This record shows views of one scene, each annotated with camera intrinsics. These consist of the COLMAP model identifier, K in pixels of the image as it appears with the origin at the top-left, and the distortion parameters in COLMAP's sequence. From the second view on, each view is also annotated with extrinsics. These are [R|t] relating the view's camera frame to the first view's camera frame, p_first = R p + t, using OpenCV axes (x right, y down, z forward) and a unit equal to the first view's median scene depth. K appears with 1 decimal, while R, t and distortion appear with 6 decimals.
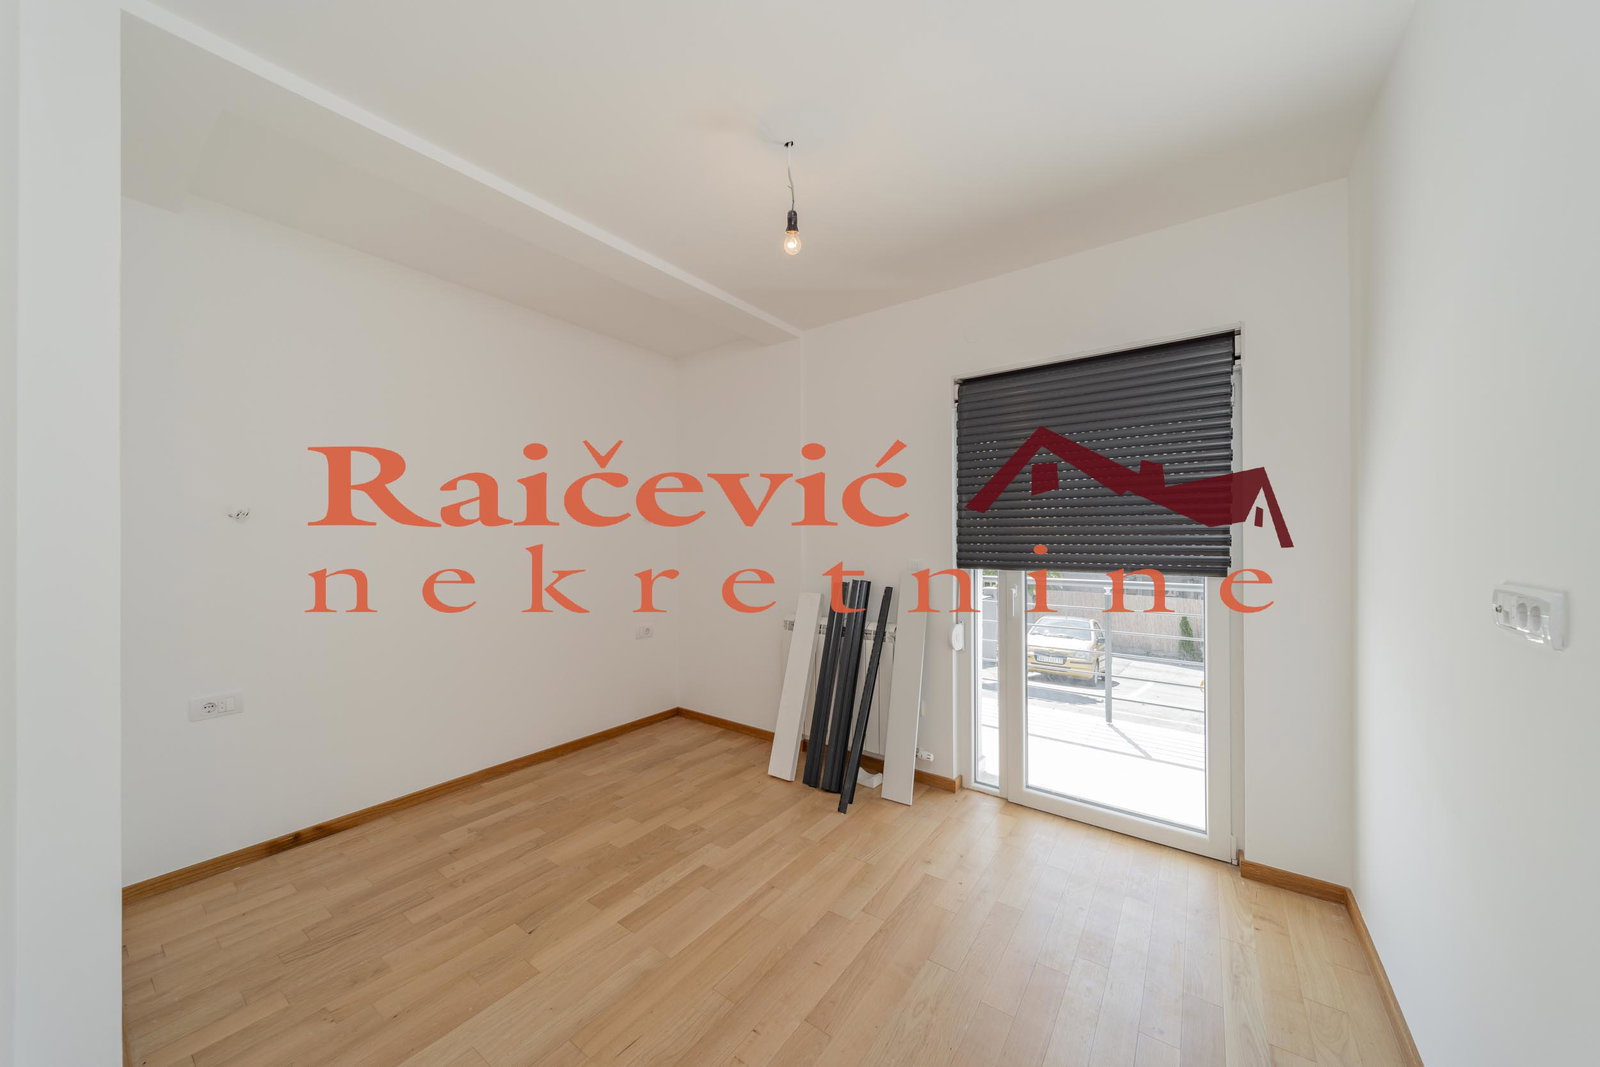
lens RADIAL K [[565.8, 0, 793.1], [0, 565.8, 540.8], [0, 0, 1]] dist [-0.000766, -0.000233]
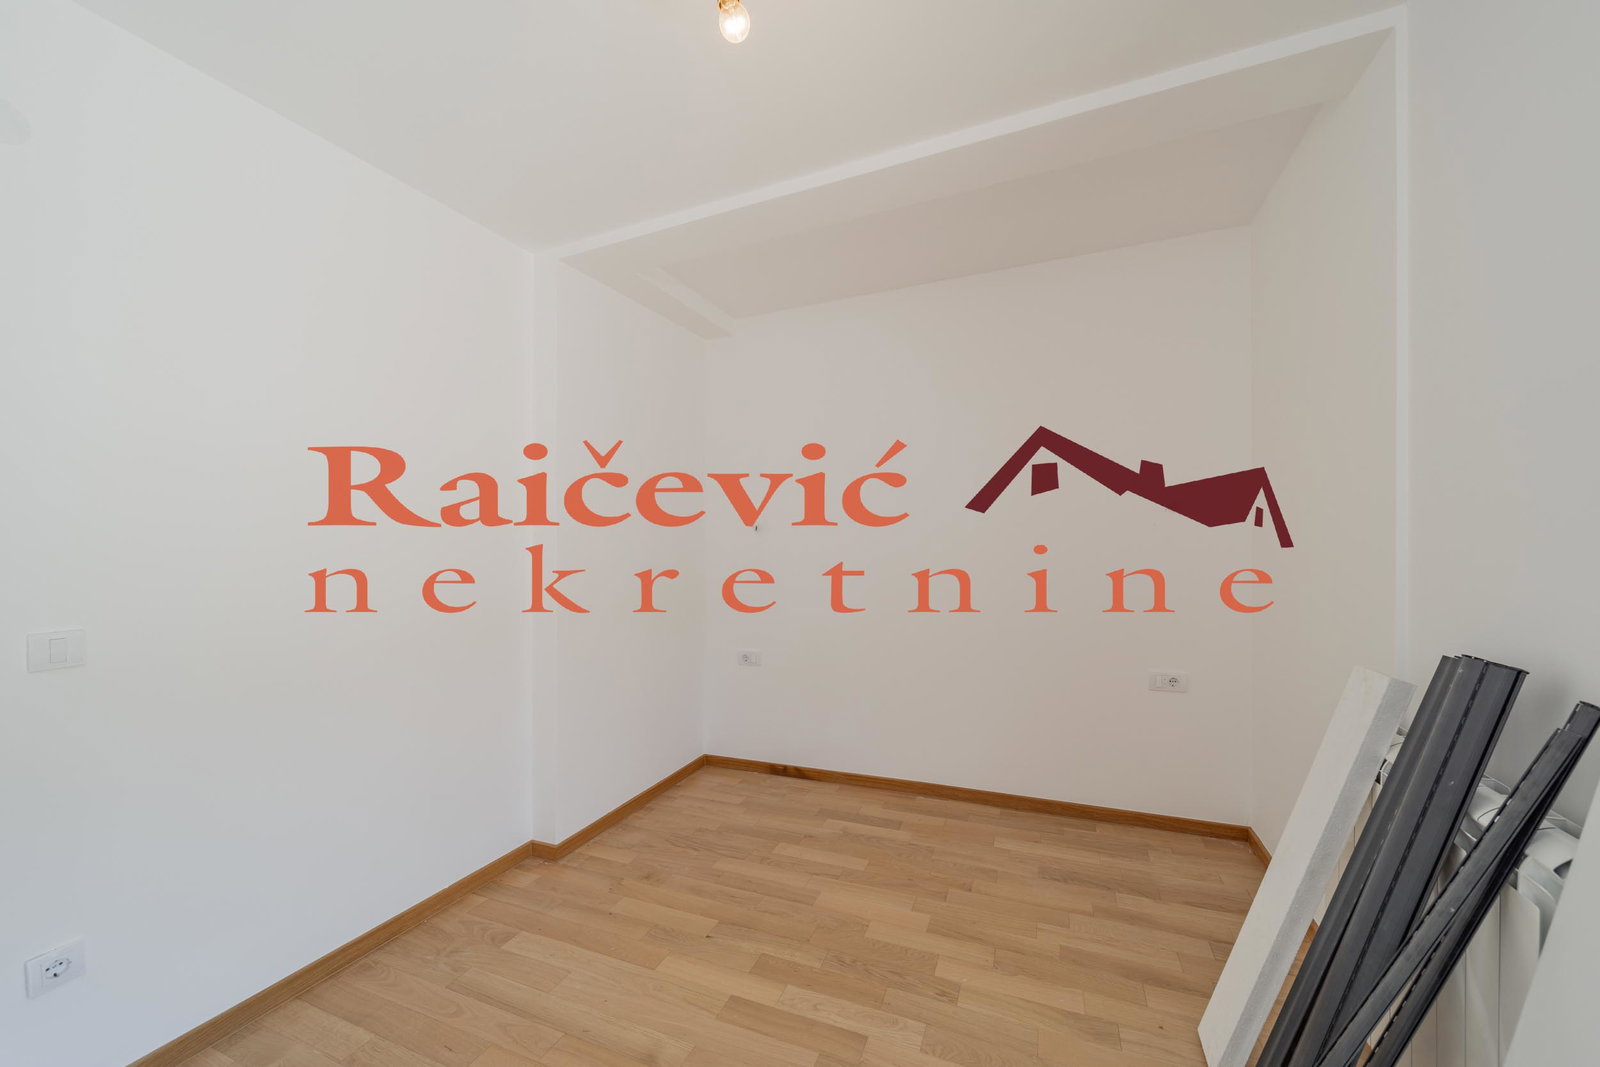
lens RADIAL K [[565.8, 0, 793.1], [0, 565.8, 540.8], [0, 0, 1]] dist [-0.000766, -0.000233]
pose [[0.238620, -0.016333, -0.970976, 0.418669], [0.013694, 0.999816, -0.013453, 0.003968], [0.971016, -0.010086, 0.238800, 0.686050]]
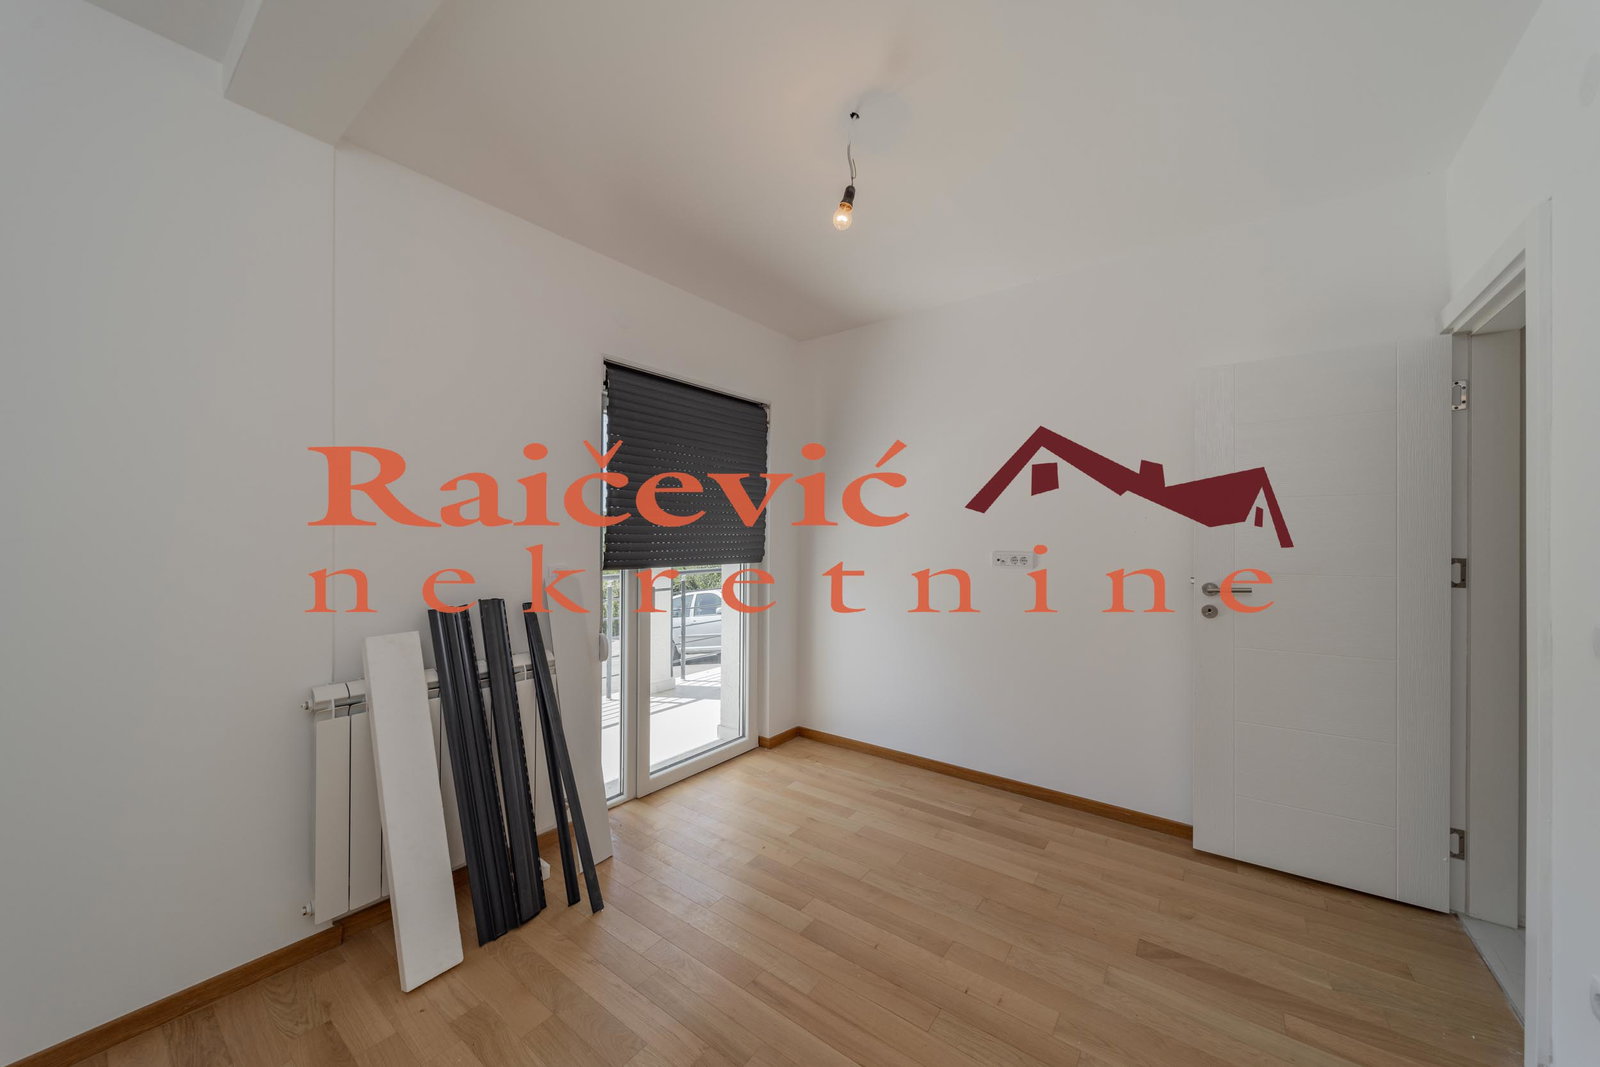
lens RADIAL K [[565.8, 0, 793.1], [0, 565.8, 540.8], [0, 0, 1]] dist [-0.000766, -0.000233]
pose [[0.001722, -0.002002, 0.999997, -0.679575], [0.002508, 0.999995, 0.001998, 0.001710], [-0.999995, 0.002505, 0.001727, 0.785965]]
